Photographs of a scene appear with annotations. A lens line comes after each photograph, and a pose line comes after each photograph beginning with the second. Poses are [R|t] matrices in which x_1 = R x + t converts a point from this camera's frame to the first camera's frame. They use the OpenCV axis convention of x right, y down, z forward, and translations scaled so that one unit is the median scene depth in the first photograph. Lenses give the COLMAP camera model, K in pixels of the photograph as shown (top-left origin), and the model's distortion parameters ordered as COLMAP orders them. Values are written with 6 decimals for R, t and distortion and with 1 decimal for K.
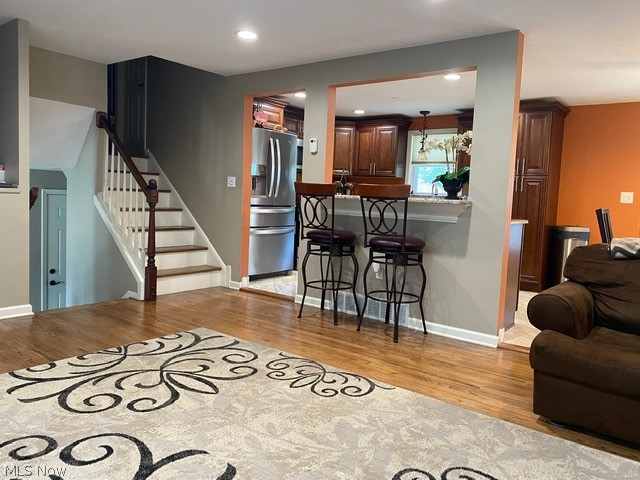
lens RADIAL K [[487.5, 0, 322.8], [0, 487.5, 236.9], [0, 0, 1]] dist [0.042409, -0.058731]
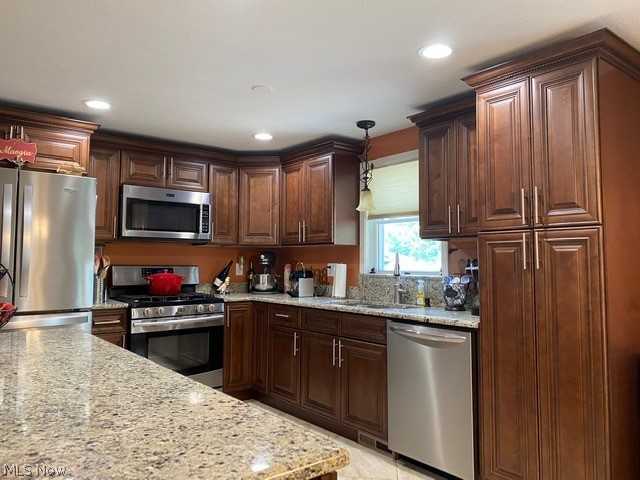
lens RADIAL K [[487.5, 0, 323.2], [0, 487.5, 233.6], [0, 0, 1]] dist [0.042409, -0.058731]
pose [[0.971047, -0.052585, -0.233031, 0.628810], [0.017312, 0.988397, -0.150902, -0.121933], [0.238262, 0.142498, 0.960690, 1.098478]]
